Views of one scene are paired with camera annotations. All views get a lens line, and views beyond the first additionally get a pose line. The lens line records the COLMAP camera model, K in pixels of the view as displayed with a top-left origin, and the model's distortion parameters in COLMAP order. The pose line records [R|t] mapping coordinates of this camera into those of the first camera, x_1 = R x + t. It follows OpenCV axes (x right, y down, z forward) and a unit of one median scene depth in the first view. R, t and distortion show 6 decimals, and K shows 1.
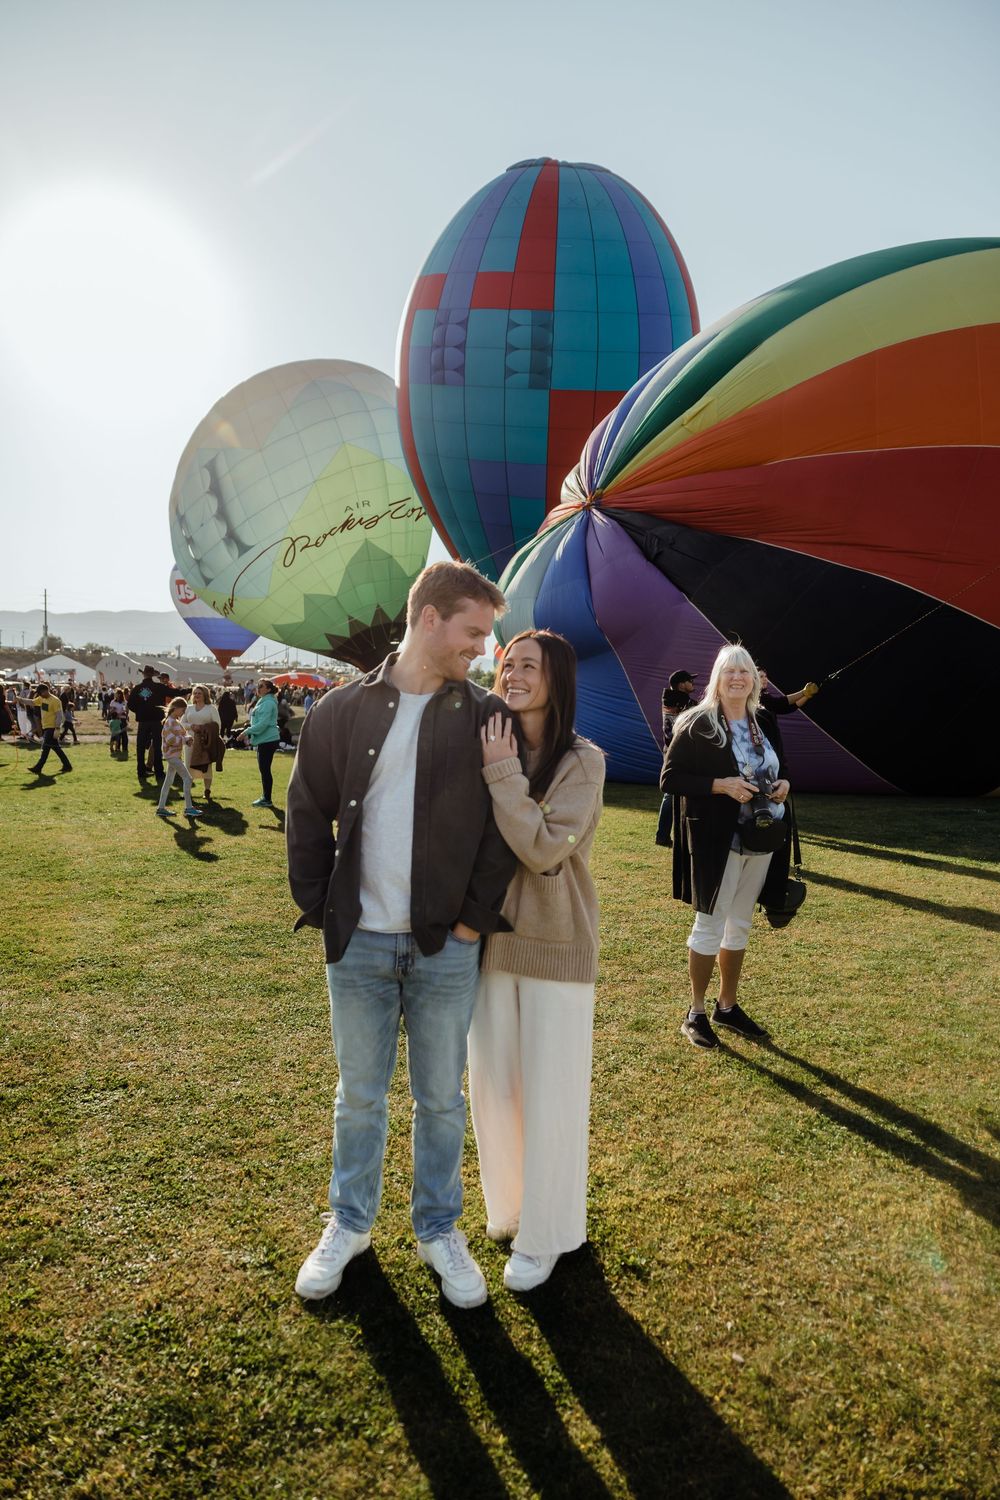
lens RADIAL K [[1013.1, 0, 497.5], [0, 1013.1, 724.2], [0, 0, 1]] dist [-0.001133, 0.007407]
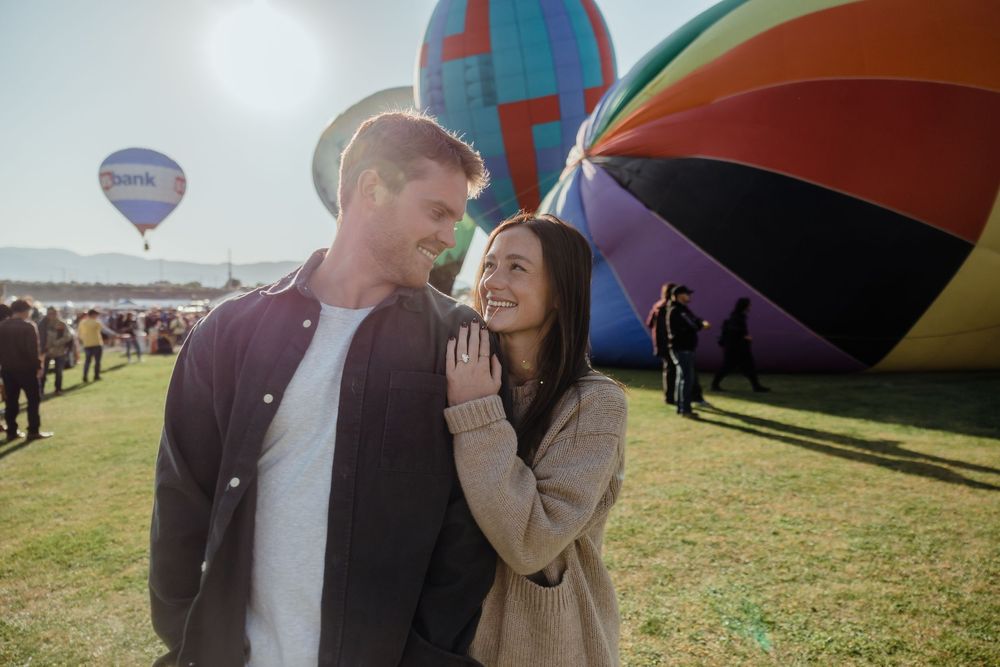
lens RADIAL K [[658.0, 0, 497.9], [0, 658.0, 322.9], [0, 0, 1]] dist [0.012242, -0.006018]
pose [[0.998513, -0.029214, -0.046029, 0.033260], [0.028819, 0.999542, -0.009238, -0.009846], [0.046277, 0.007898, 0.998897, 0.439908]]
